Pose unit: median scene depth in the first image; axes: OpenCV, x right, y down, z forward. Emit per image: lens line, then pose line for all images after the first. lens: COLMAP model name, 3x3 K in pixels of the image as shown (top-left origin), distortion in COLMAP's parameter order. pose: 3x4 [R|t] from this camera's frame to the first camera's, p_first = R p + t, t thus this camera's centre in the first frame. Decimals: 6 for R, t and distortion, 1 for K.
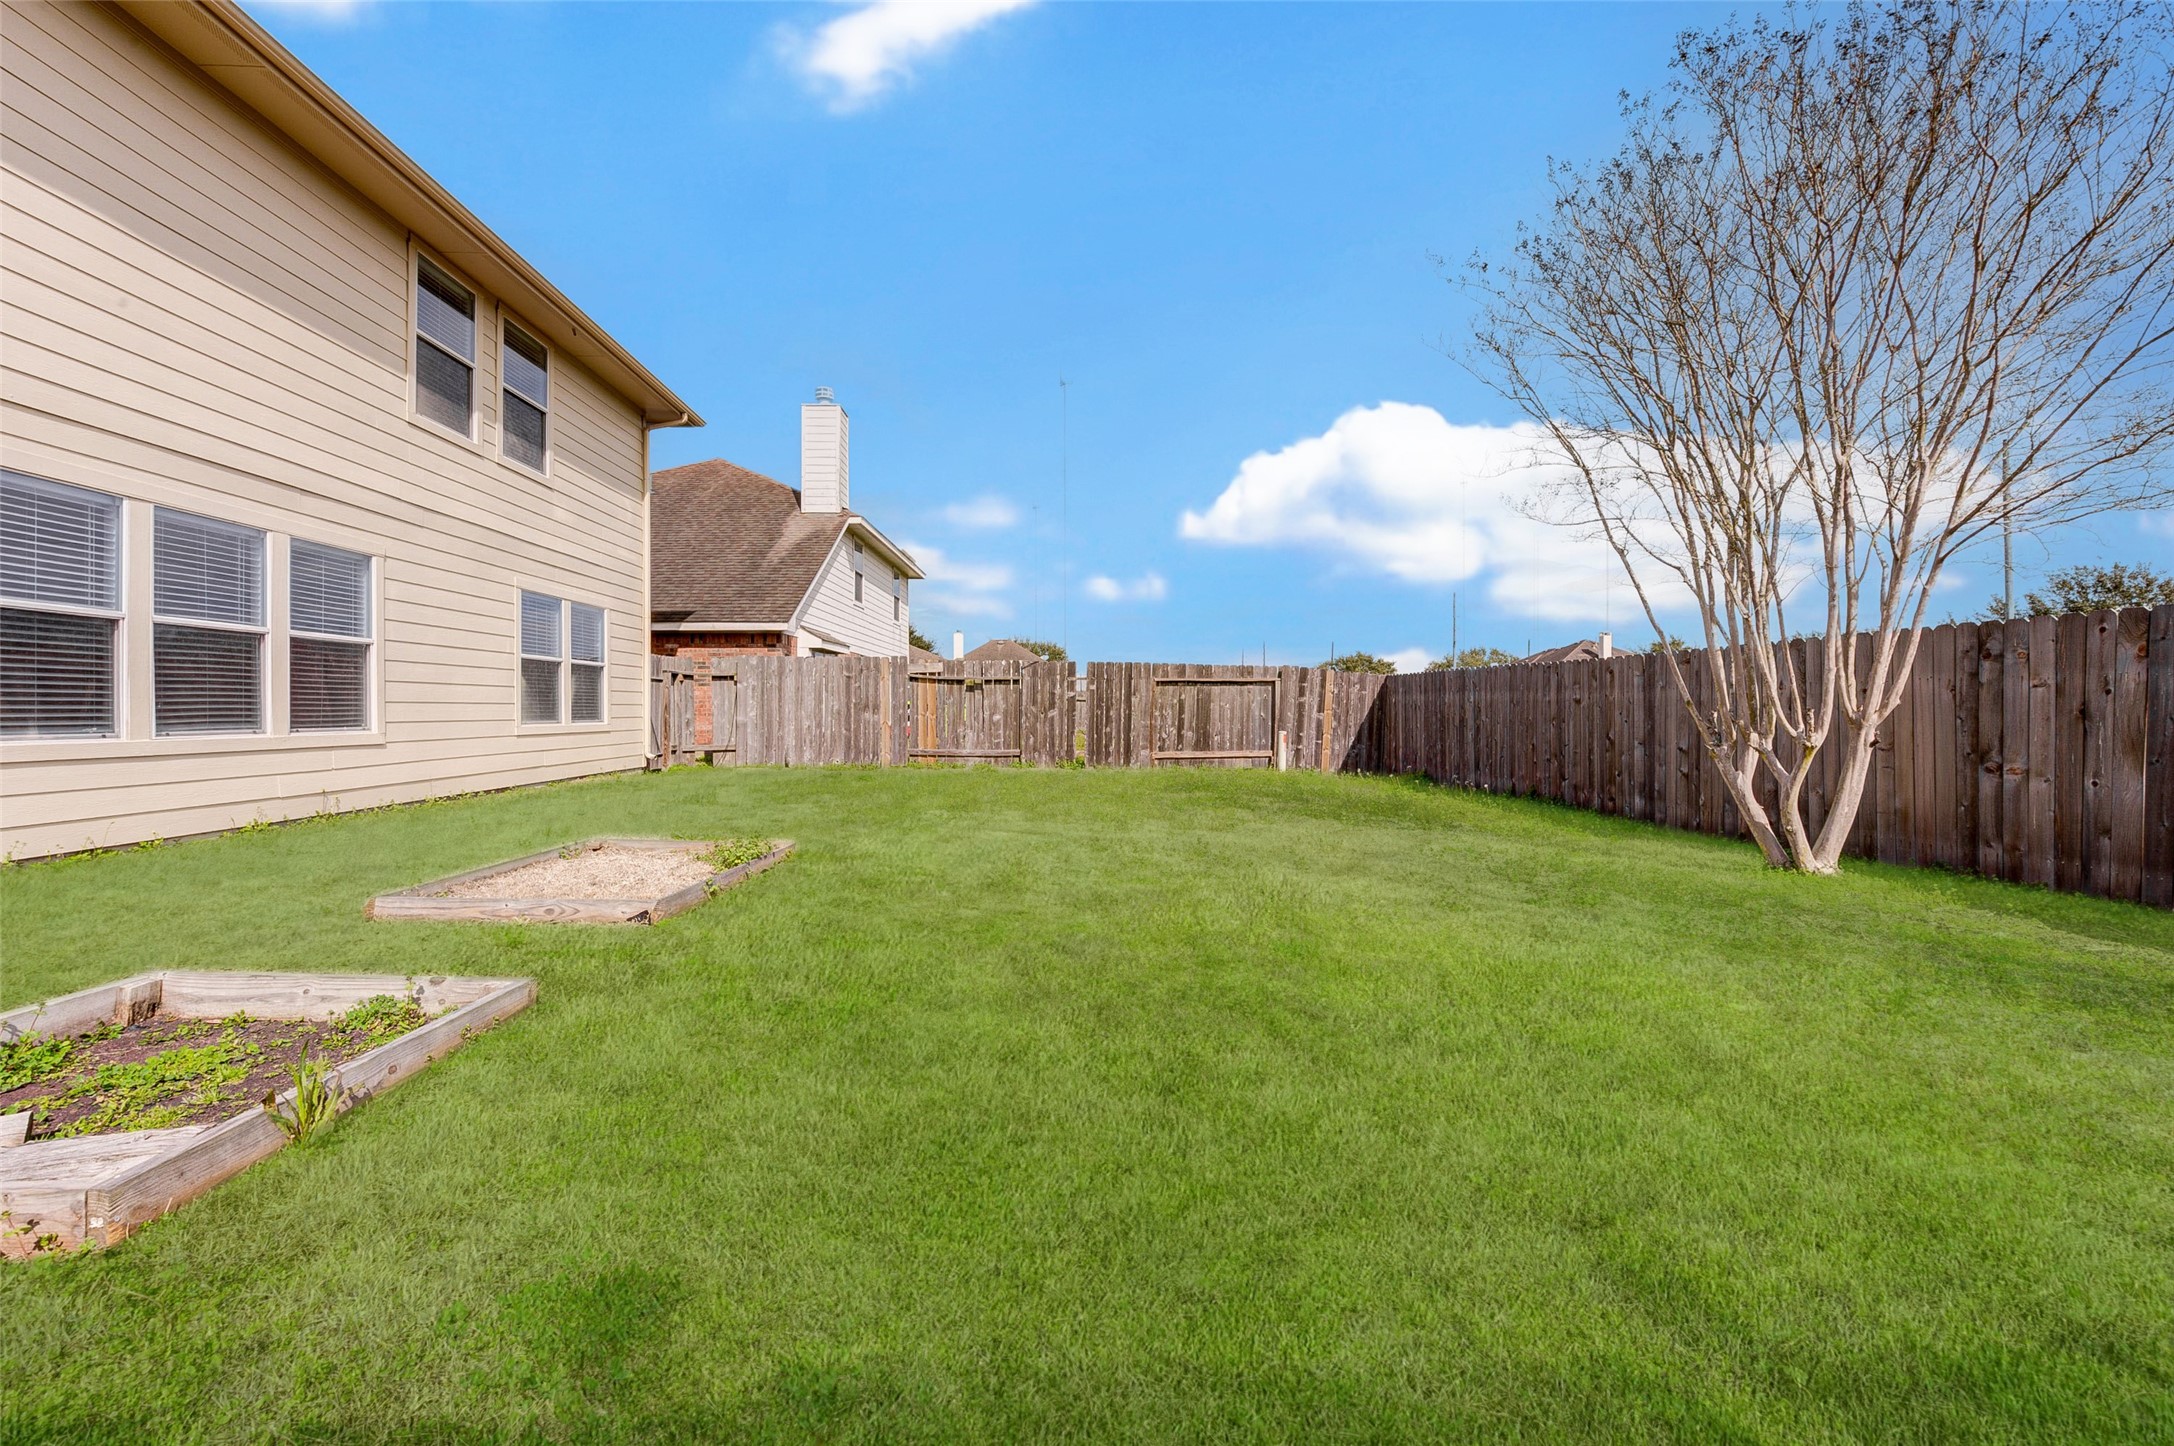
lens RADIAL K [[881.8, 0, 1090.3], [0, 881.8, 714.7], [0, 0, 1]] dist [-0.008912, -0.000589]
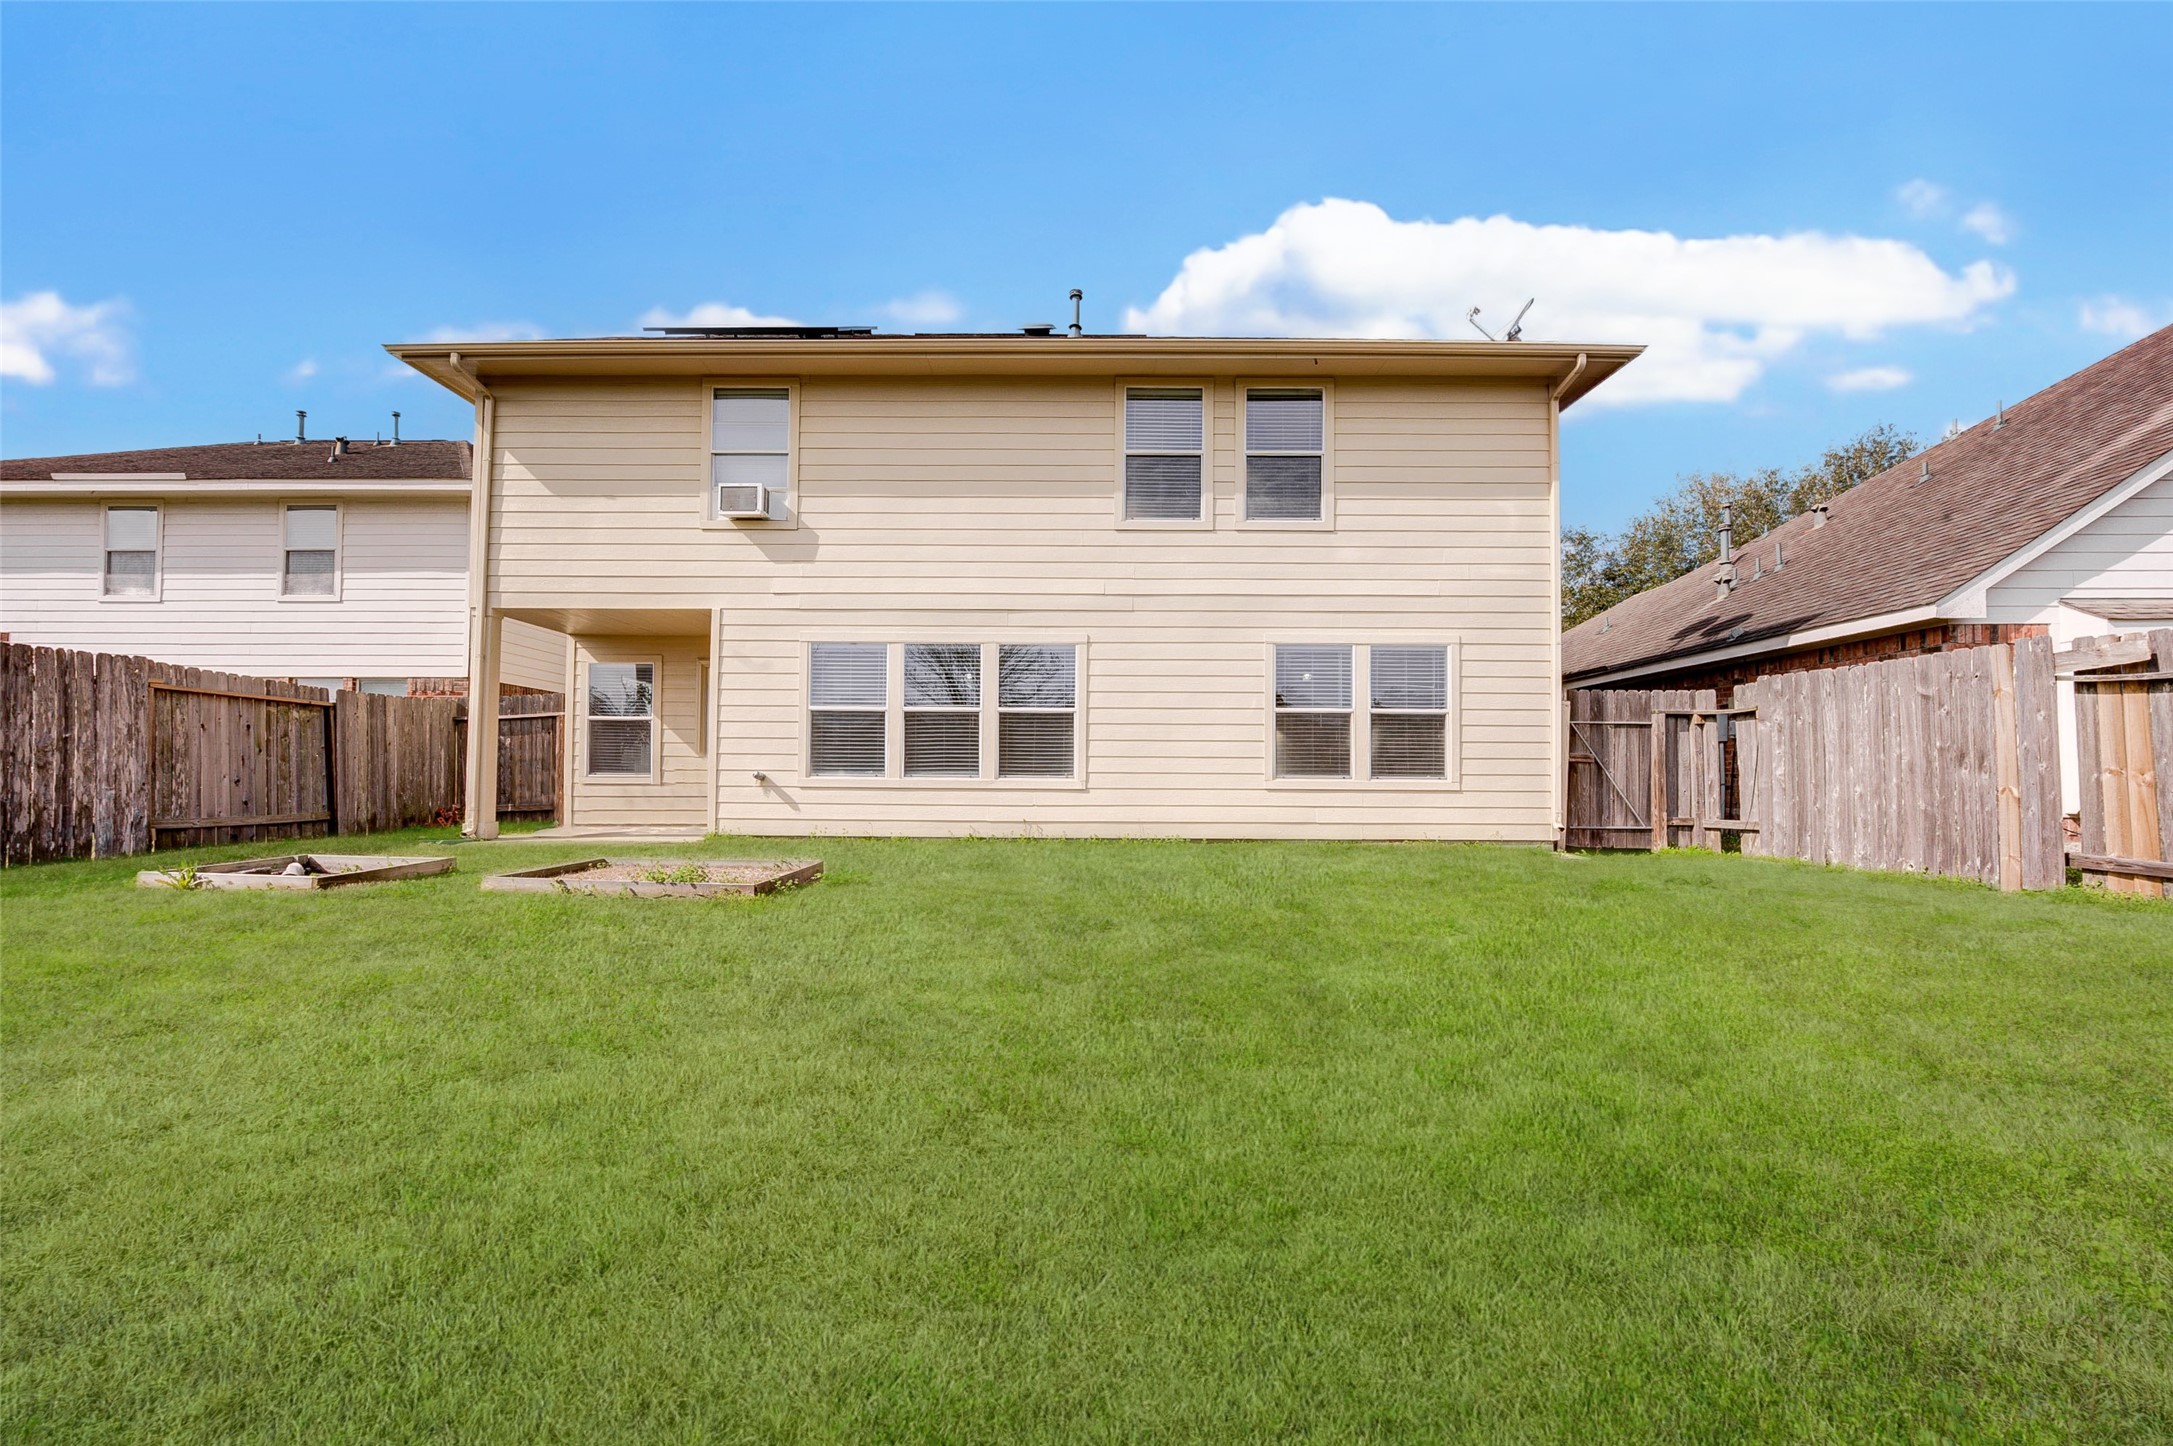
lens RADIAL K [[901.5, 0, 1077.6], [0, 901.5, 764.6], [0, 0, 1]] dist [-0.004014, -0.000122]
pose [[-0.076702, -0.011892, -0.996983, 0.262747], [-0.011133, 0.999877, -0.011070, 0.006009], [0.996992, 0.010250, -0.076825, 0.563564]]
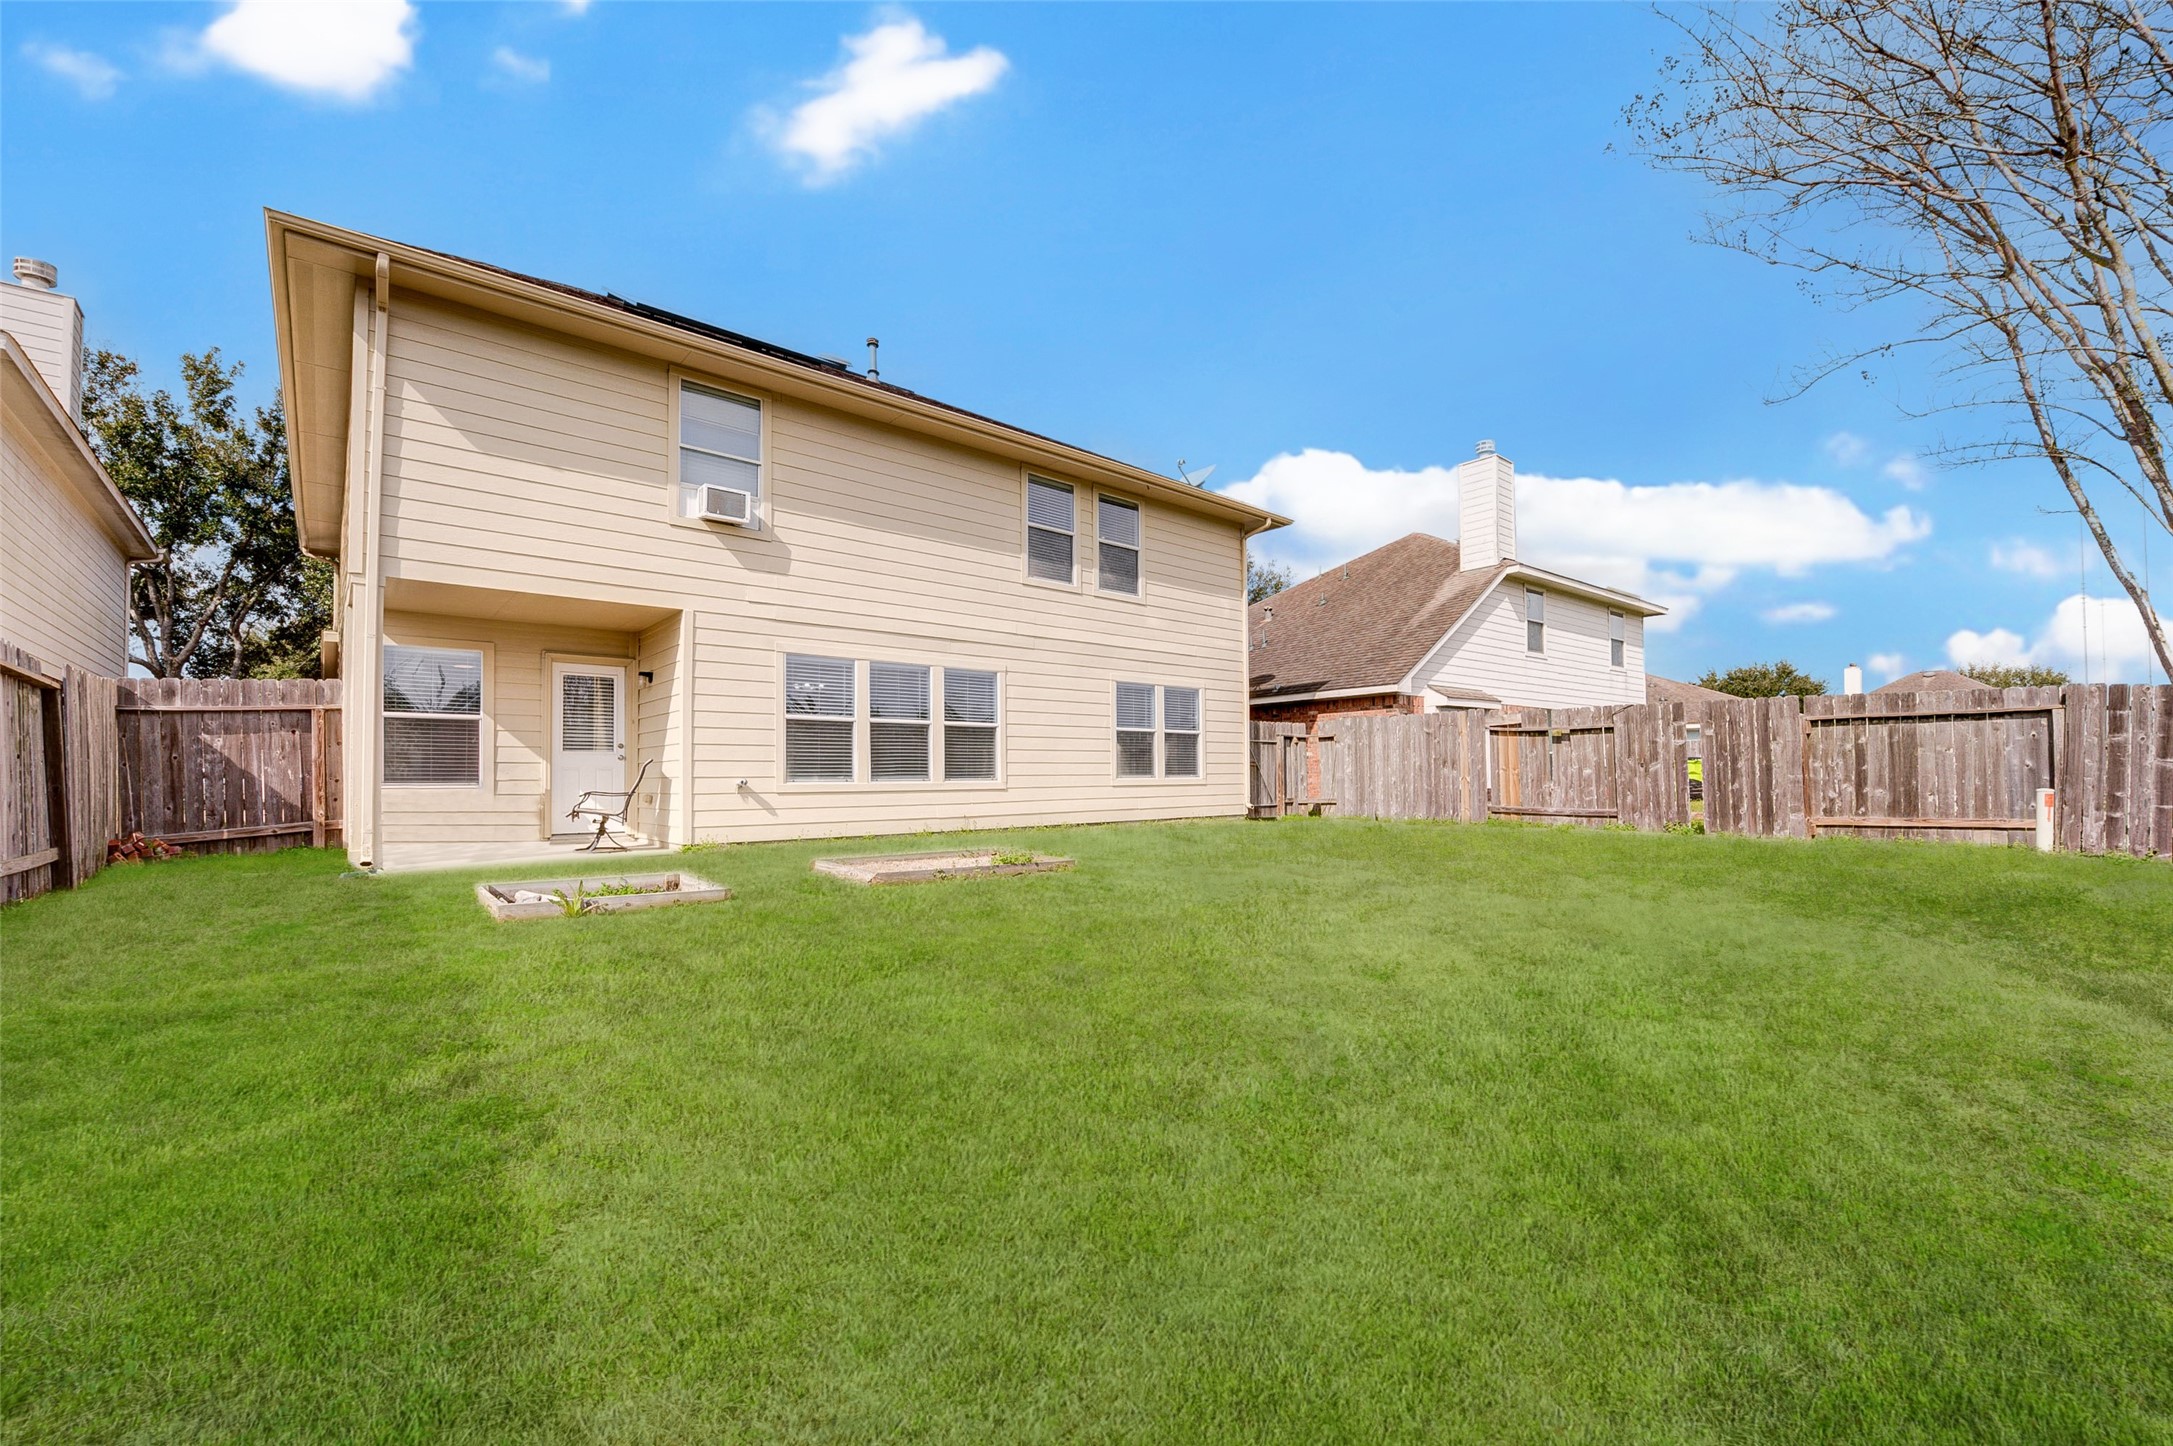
lens RADIAL K [[886.6, 0, 1110.9], [0, 886.6, 776.2], [0, 0, 1]] dist [-0.008187, -0.000363]
pose [[0.618048, -0.005823, -0.786119, 0.302329], [0.005089, 0.999981, -0.003406, 0.008561], [0.786124, -0.001895, 0.618066, 0.078323]]
